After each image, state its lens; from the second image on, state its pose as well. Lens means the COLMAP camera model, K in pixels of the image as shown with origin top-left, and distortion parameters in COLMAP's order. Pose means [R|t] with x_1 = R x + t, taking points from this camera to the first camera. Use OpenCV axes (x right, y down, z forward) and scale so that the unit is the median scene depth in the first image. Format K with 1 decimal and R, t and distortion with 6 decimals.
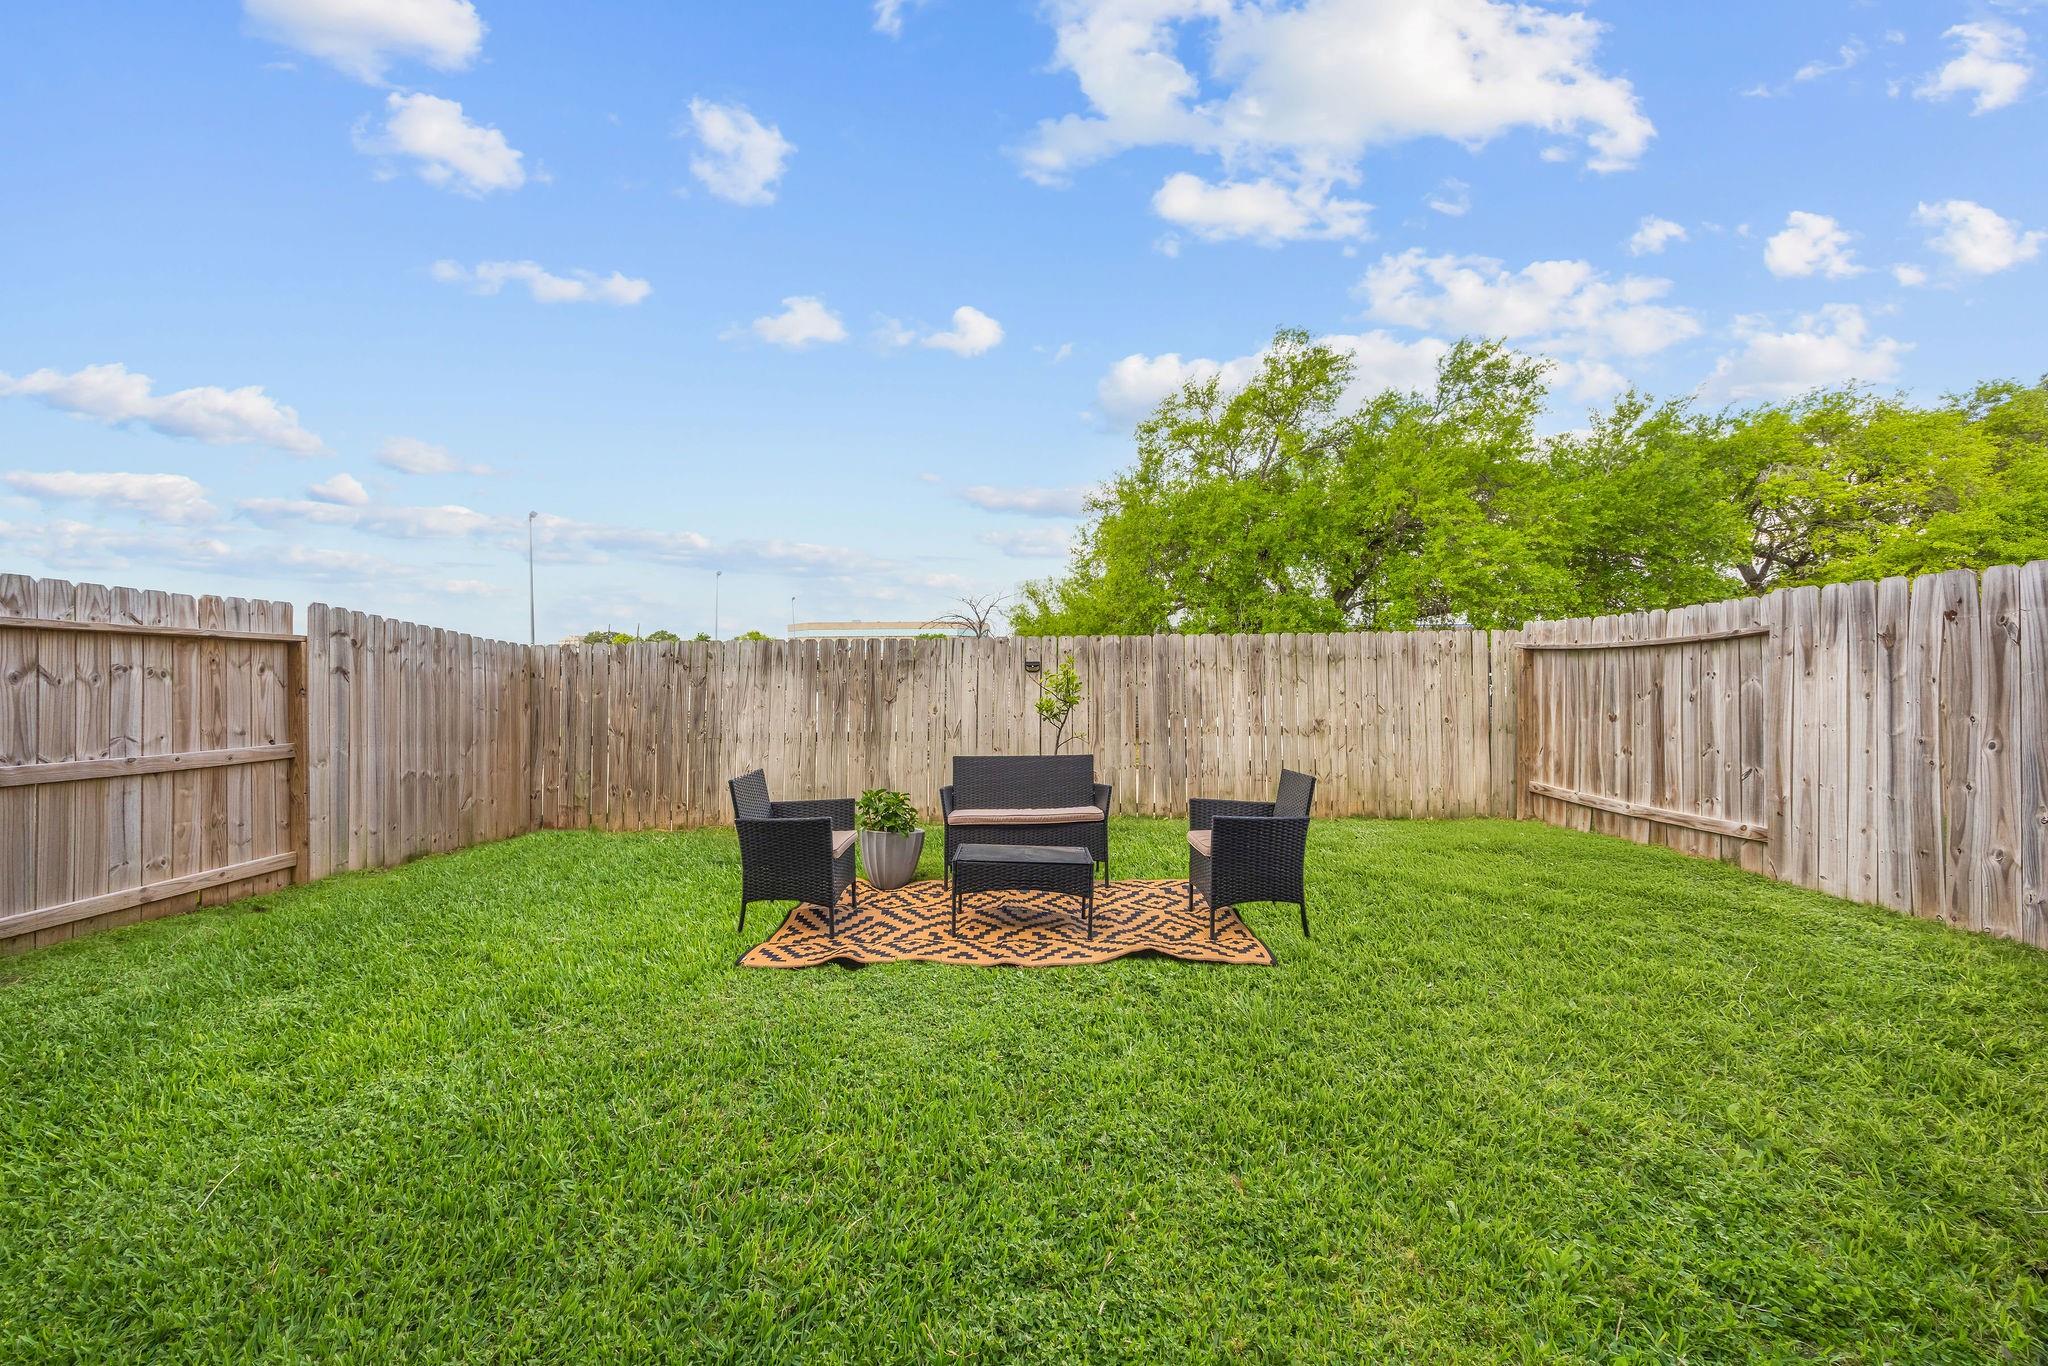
lens RADIAL K [[793.5, 0, 1018.6], [0, 793.5, 675.3], [0, 0, 1]] dist [-0.001225, 0.000171]
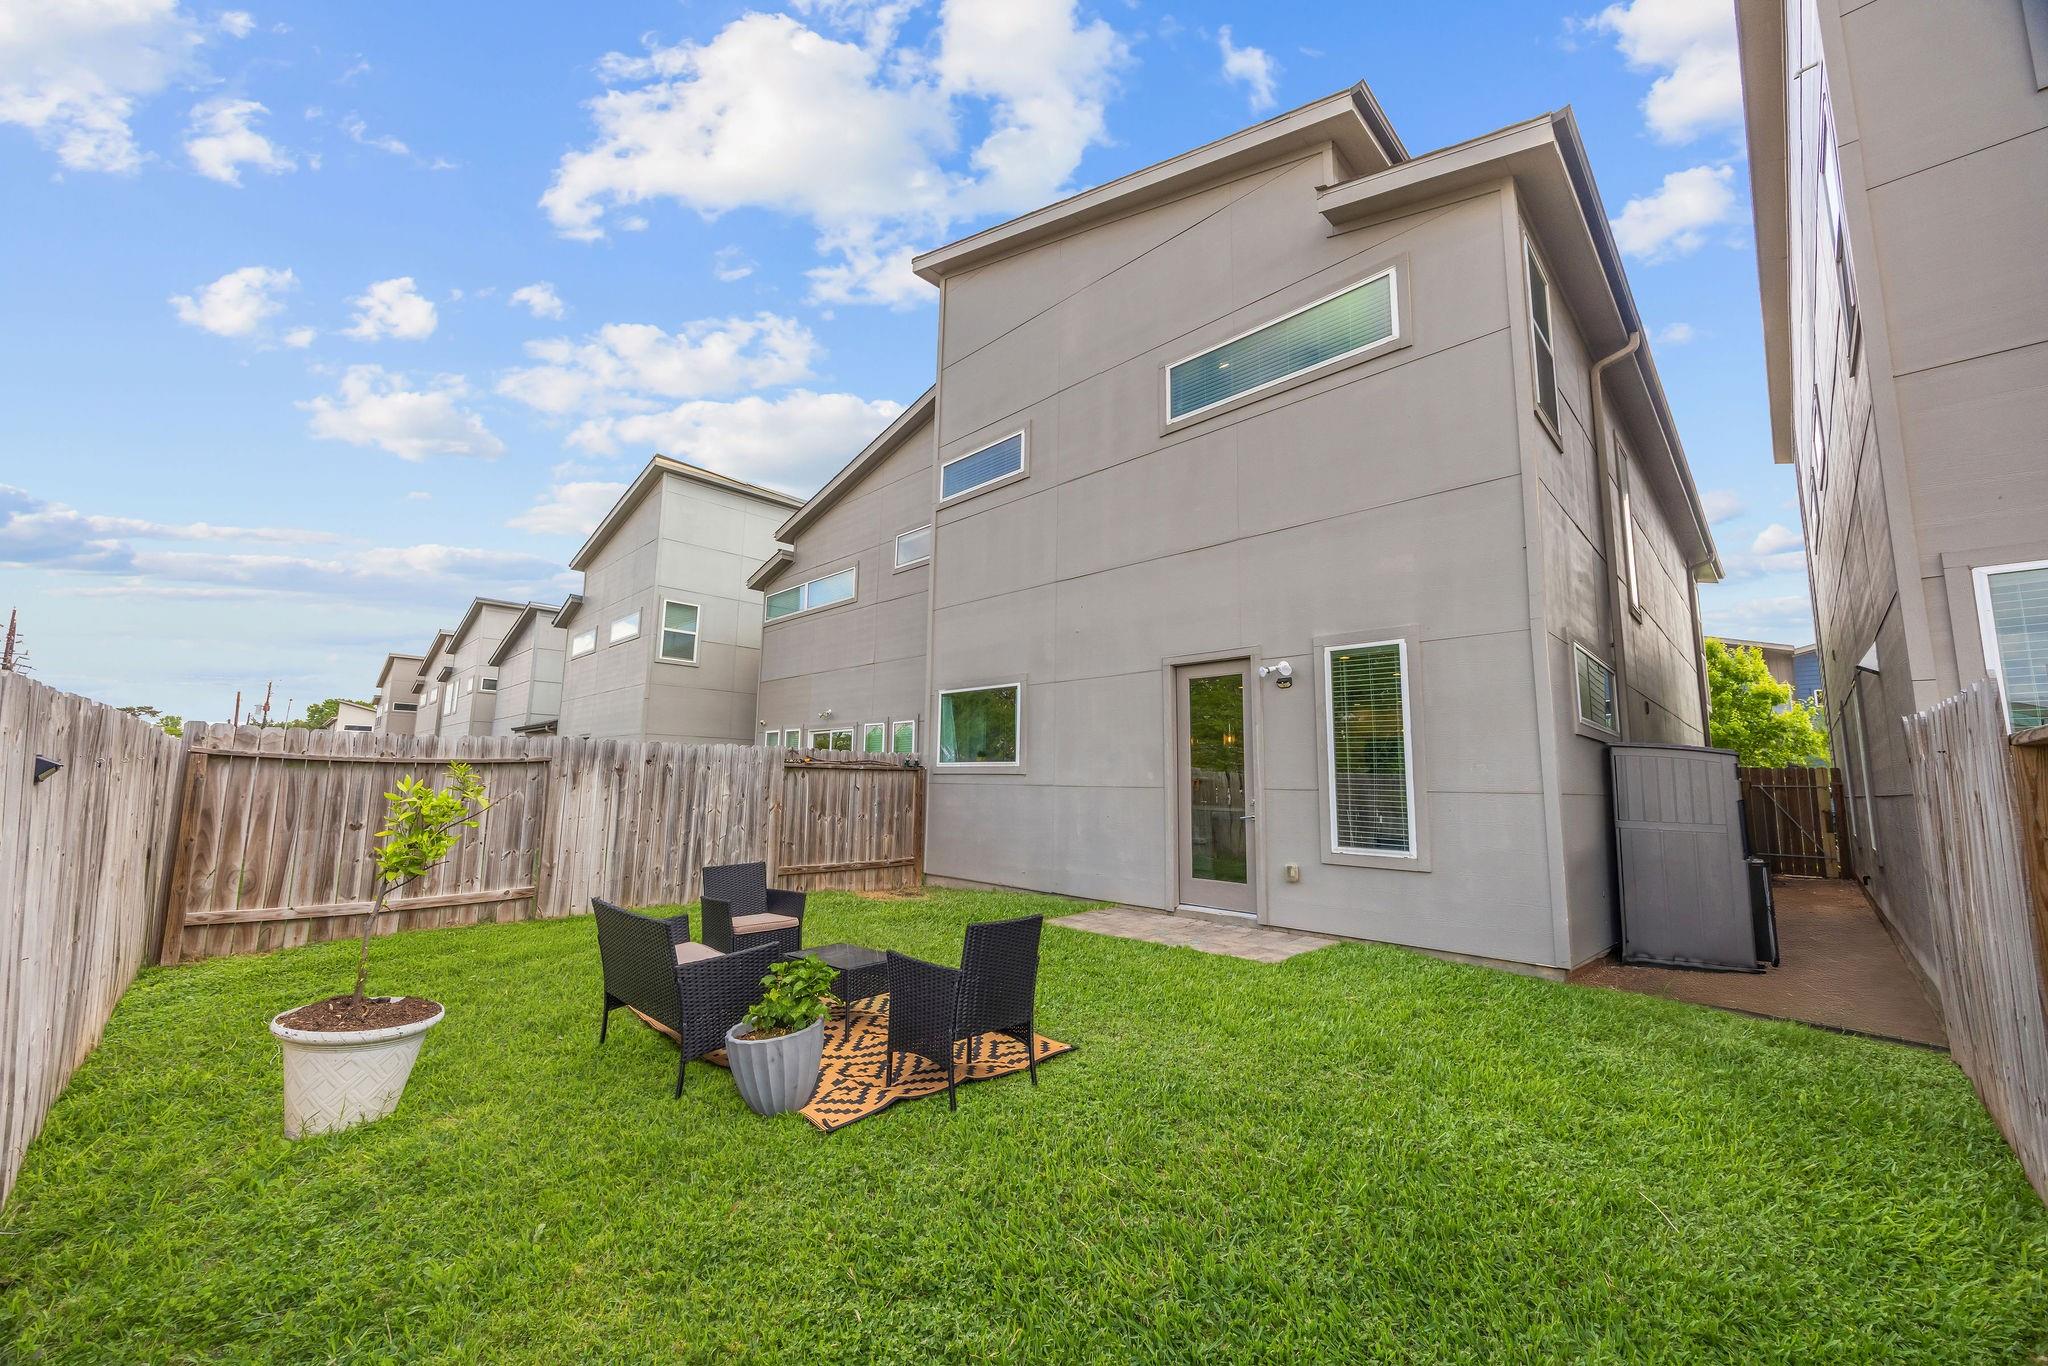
lens RADIAL K [[793.5, 0, 1022.8], [0, 793.5, 690.0], [0, 0, 1]] dist [-0.001225, 0.000171]
pose [[-0.720552, 0.092307, 0.687230, -0.815883], [-0.000899, 0.990974, -0.134048, 0.015152], [-0.693400, -0.097207, -0.713966, 1.398273]]
